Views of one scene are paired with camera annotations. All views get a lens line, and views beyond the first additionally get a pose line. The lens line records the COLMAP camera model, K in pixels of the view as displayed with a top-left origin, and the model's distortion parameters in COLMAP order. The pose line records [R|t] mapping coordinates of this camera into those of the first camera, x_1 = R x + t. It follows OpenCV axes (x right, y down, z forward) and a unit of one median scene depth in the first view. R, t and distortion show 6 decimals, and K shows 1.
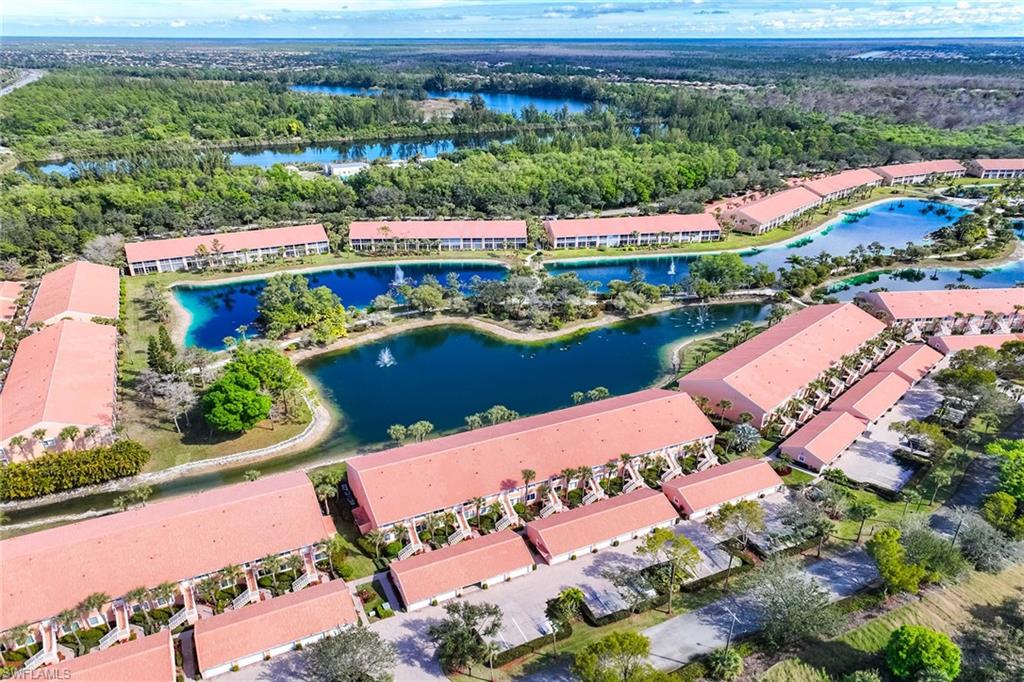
lens RADIAL K [[729.4, 0, 512.5], [0, 729.4, 339.7], [0, 0, 1]] dist [0.009277, 0.009766]
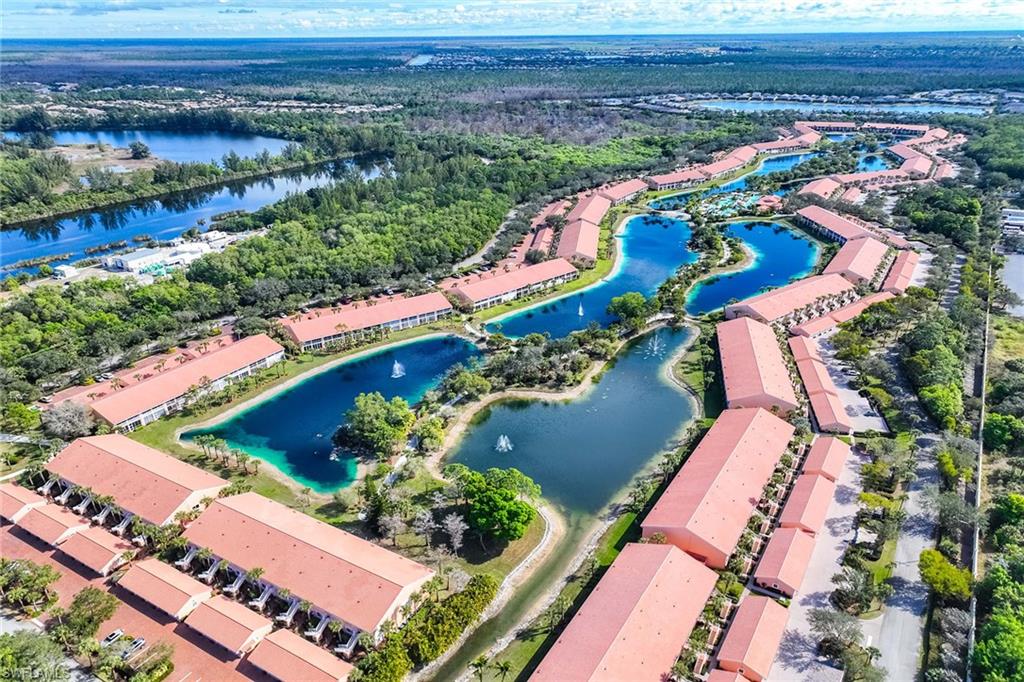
lens RADIAL K [[729.4, 0, 512.4], [0, 729.4, 342.5], [0, 0, 1]] dist [0.009277, 0.009766]
pose [[0.839552, -0.217767, 0.497725, -0.307037], [0.215746, 0.974452, 0.062432, -0.088018], [-0.498605, 0.054967, 0.865085, -0.013612]]
